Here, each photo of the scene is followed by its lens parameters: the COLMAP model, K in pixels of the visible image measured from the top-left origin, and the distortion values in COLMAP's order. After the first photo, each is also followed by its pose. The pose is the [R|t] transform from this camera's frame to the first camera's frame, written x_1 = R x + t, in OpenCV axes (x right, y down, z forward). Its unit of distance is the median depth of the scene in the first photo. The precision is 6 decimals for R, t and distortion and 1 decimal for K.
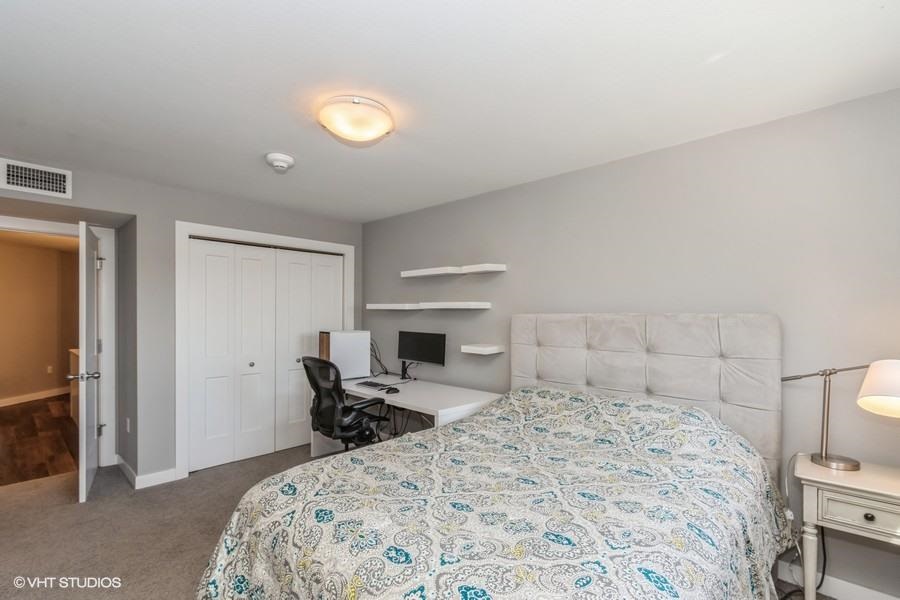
lens RADIAL K [[414.7, 0, 449.4], [0, 414.7, 312.2], [0, 0, 1]] dist [0.003815, -0.000299]
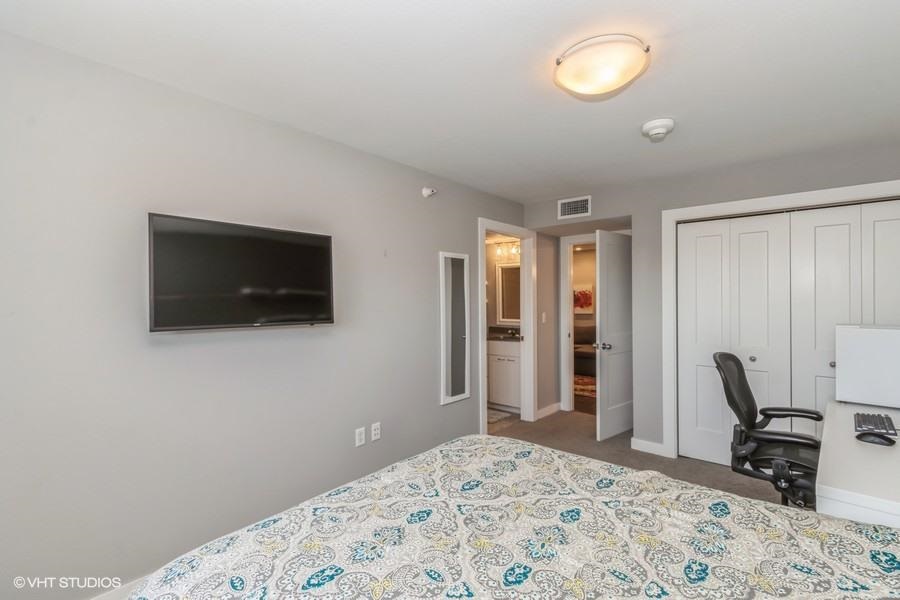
lens RADIAL K [[410.8, 0, 450.0], [0, 410.8, 300.0], [0, 0, 1]] dist [0.000544, -0.000181]
pose [[0.051045, -0.002926, -0.998692, 0.613072], [0.007060, 0.999972, -0.002569, 0.008492], [0.998671, -0.006920, 0.051064, 0.692415]]
